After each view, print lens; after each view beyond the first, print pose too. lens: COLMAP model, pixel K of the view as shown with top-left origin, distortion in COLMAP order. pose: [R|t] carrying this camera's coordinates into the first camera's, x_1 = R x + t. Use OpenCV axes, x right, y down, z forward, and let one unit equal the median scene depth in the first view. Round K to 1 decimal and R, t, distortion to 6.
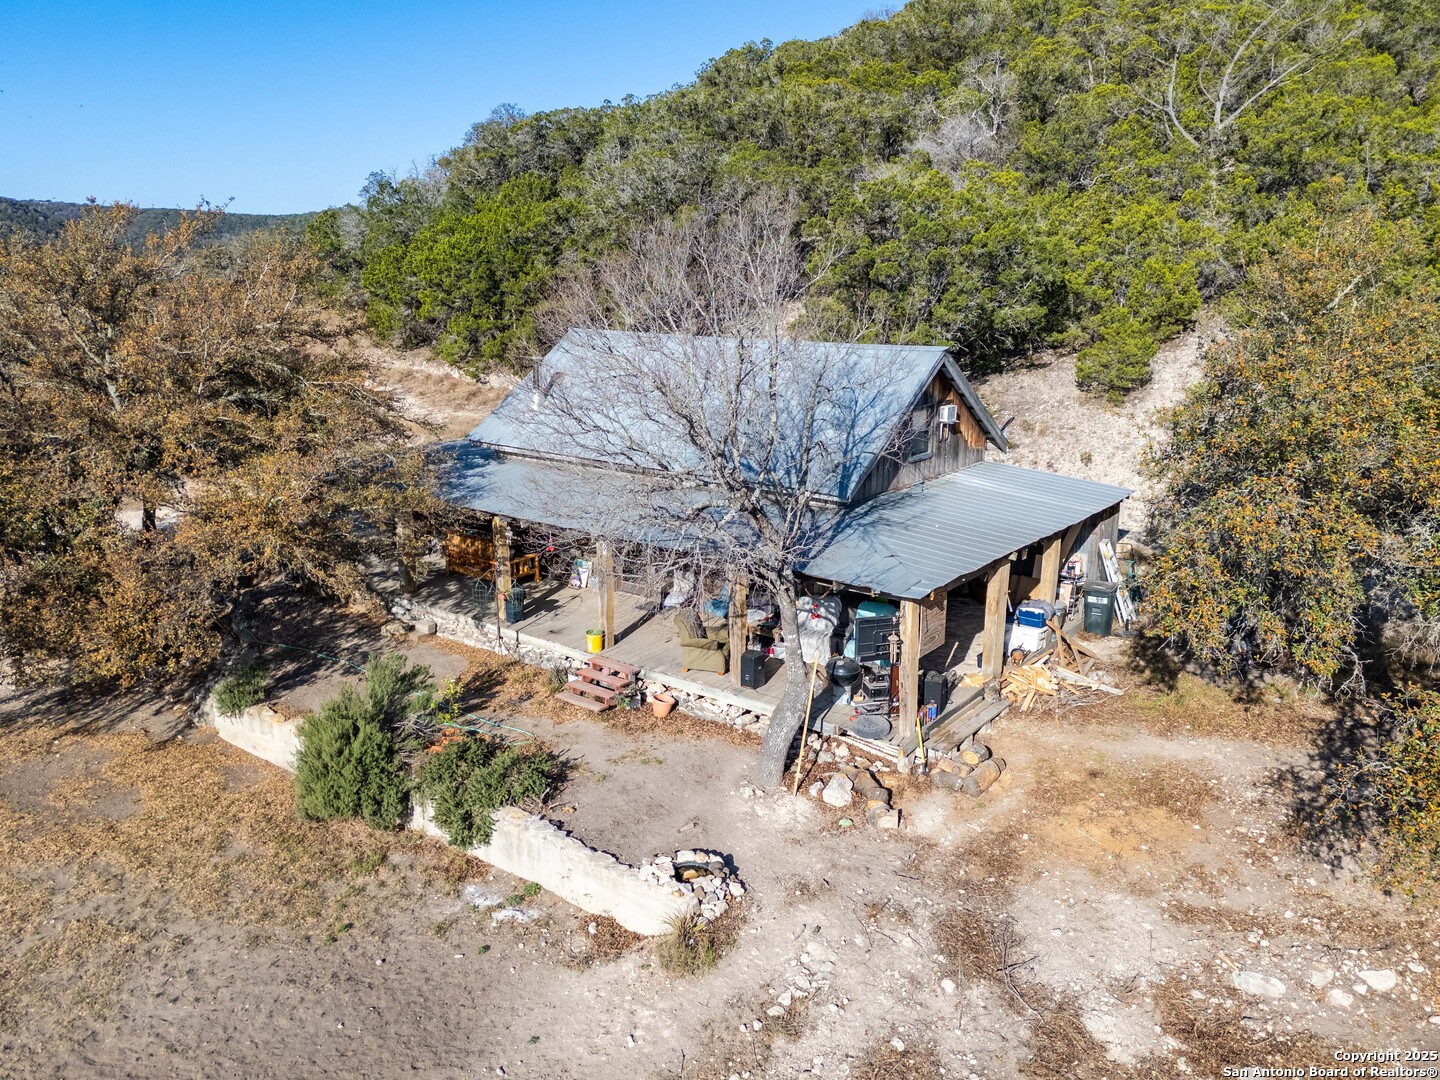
lens RADIAL K [[1031.0, 0, 720.0], [0, 1031.0, 540.0], [0, 0, 1]] dist [0.069197, -0.049083]
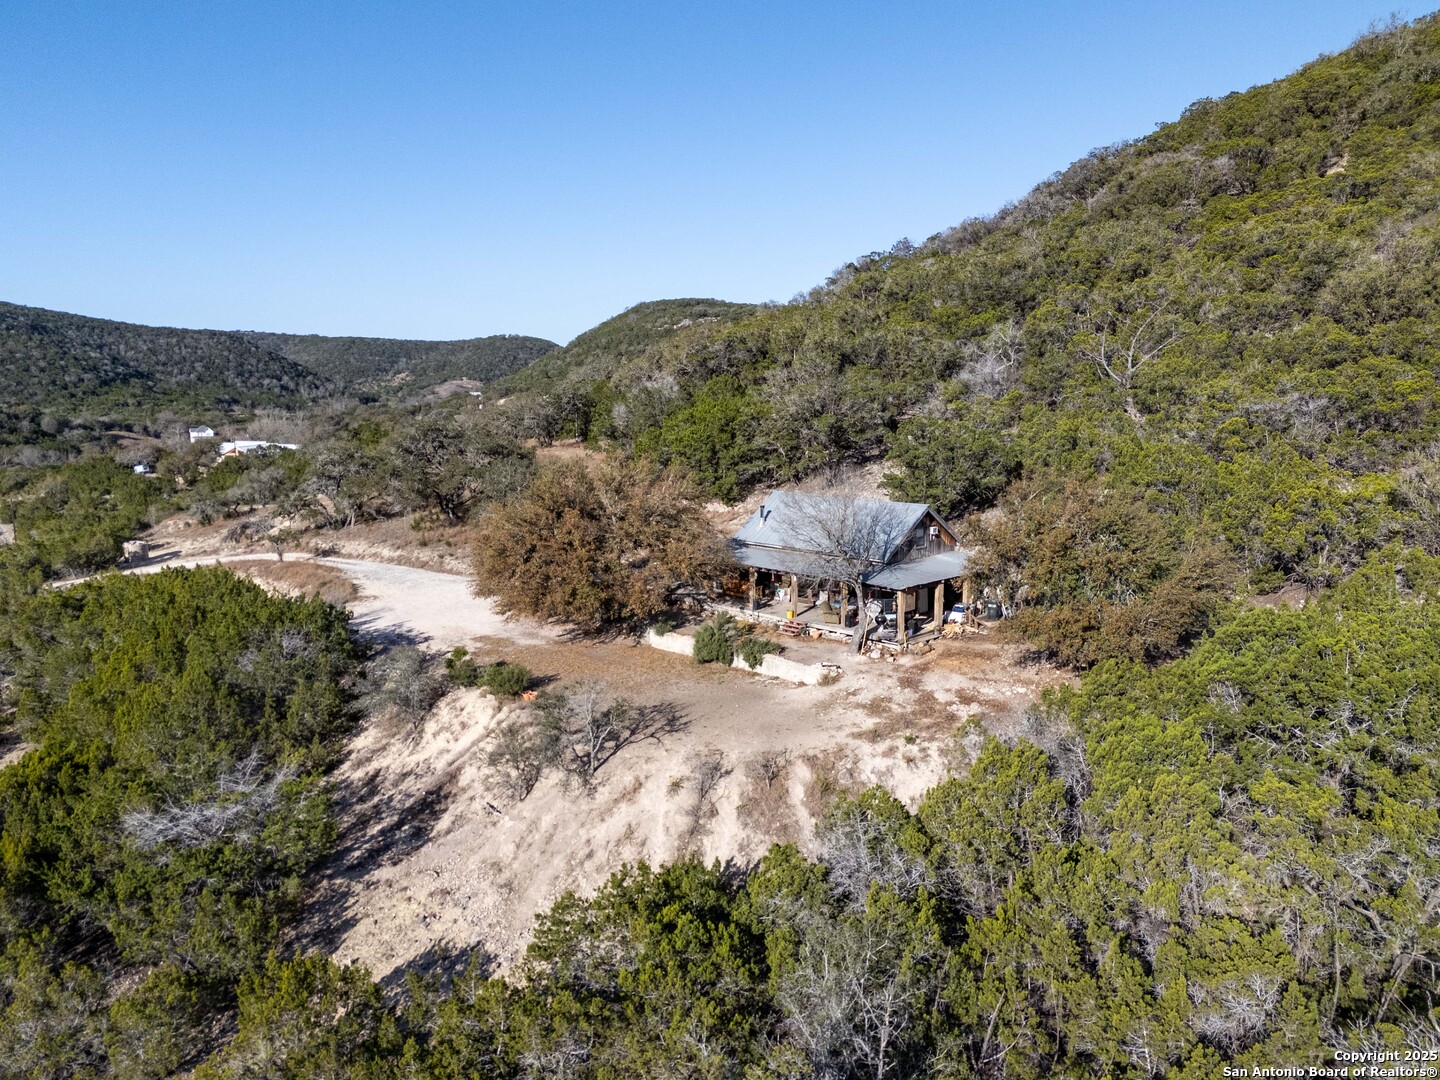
lens RADIAL K [[1031.0, 0, 720.0], [0, 1031.0, 540.0], [0, 0, 1]] dist [0.069197, -0.049083]
pose [[0.992004, 0.013832, -0.125445, 0.030556], [-0.026932, 0.994281, -0.103344, 0.195142], [0.123298, 0.105896, 0.986703, -1.716629]]
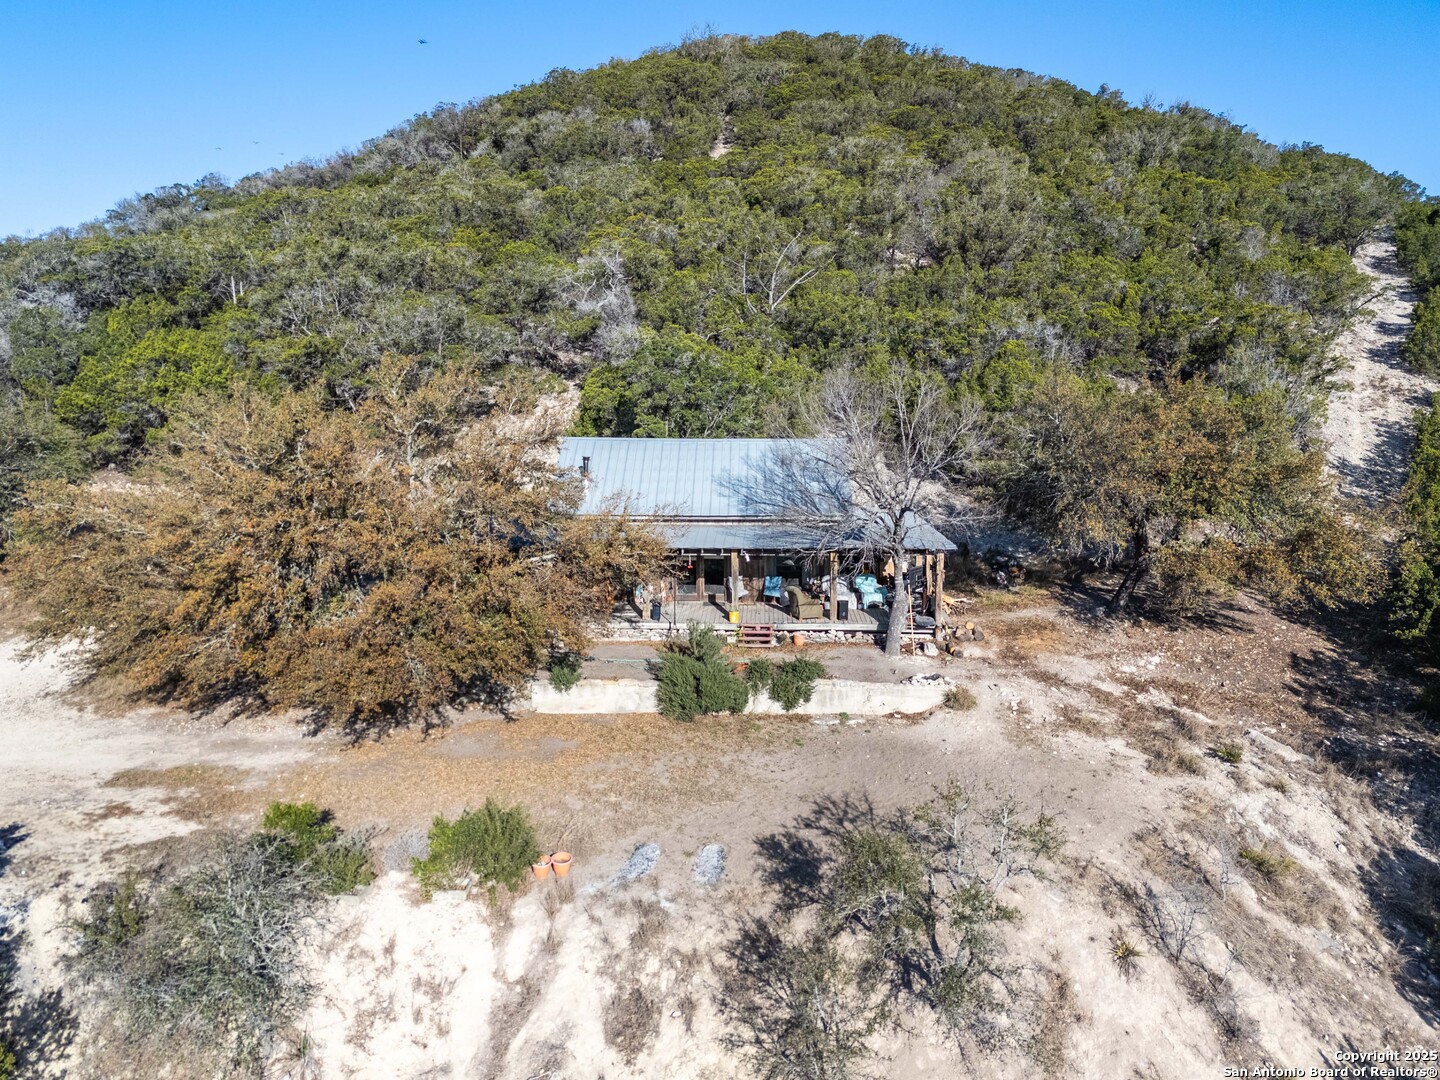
lens RADIAL K [[1031.0, 0, 720.0], [0, 1031.0, 540.0], [0, 0, 1]] dist [0.069197, -0.049083]
pose [[0.821867, -0.082727, 0.563640, -1.126937], [0.143577, 0.987541, -0.064412, 0.081815], [-0.551289, 0.133864, 0.823505, -0.402318]]
